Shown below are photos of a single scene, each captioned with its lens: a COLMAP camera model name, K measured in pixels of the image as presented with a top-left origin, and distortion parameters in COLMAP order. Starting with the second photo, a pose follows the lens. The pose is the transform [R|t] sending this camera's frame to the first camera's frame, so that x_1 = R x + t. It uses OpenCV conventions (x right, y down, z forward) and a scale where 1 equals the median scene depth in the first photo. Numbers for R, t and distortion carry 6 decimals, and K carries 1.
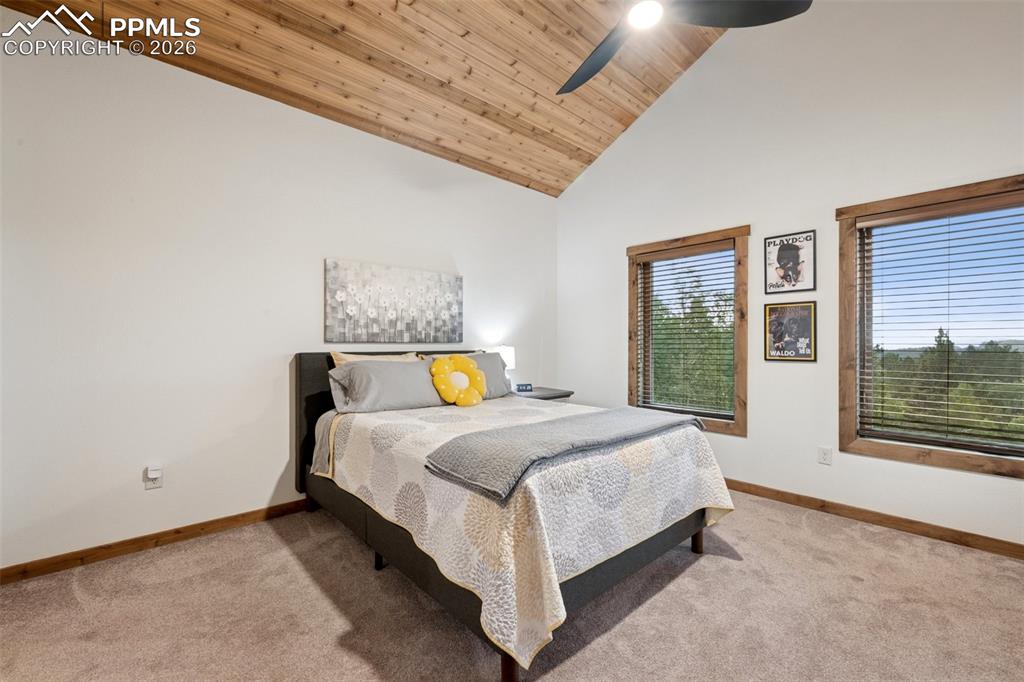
lens RADIAL K [[429.1, 0, 512.0], [0, 429.1, 341.0], [0, 0, 1]] dist [0.003641, 0.000133]
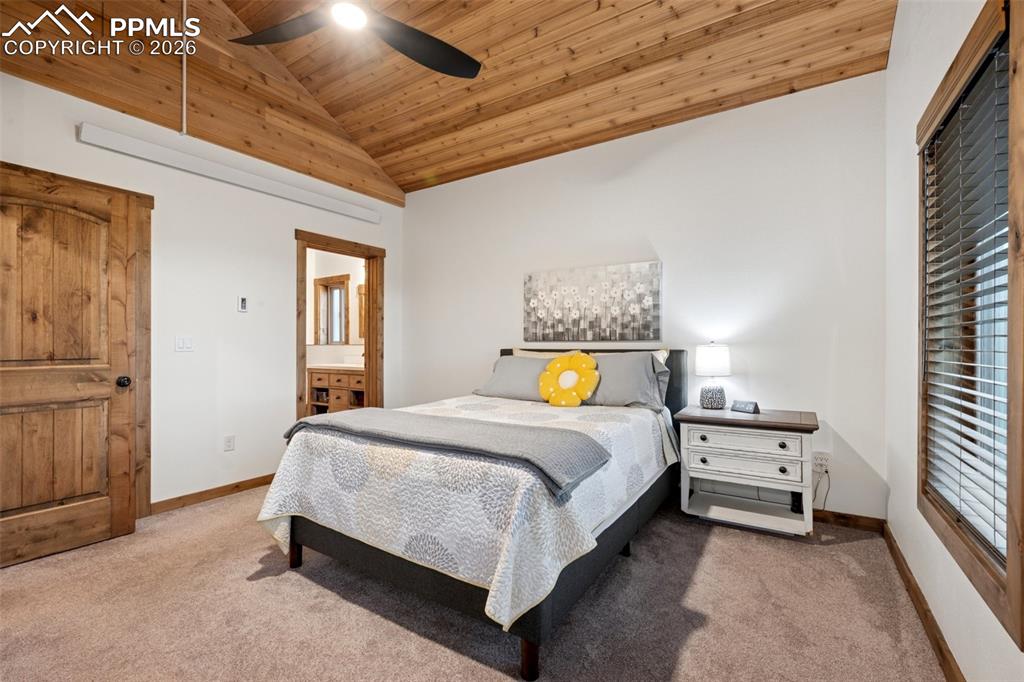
lens RADIAL K [[443.0, 0, 512.0], [0, 443.0, 341.0], [0, 0, 1]] dist [-0.001013, -0.000033]
pose [[0.256551, -0.005524, -0.966515, 0.714980], [0.009747, 0.999948, -0.003127, 0.006134], [0.966482, -0.008619, 0.256591, 0.555033]]
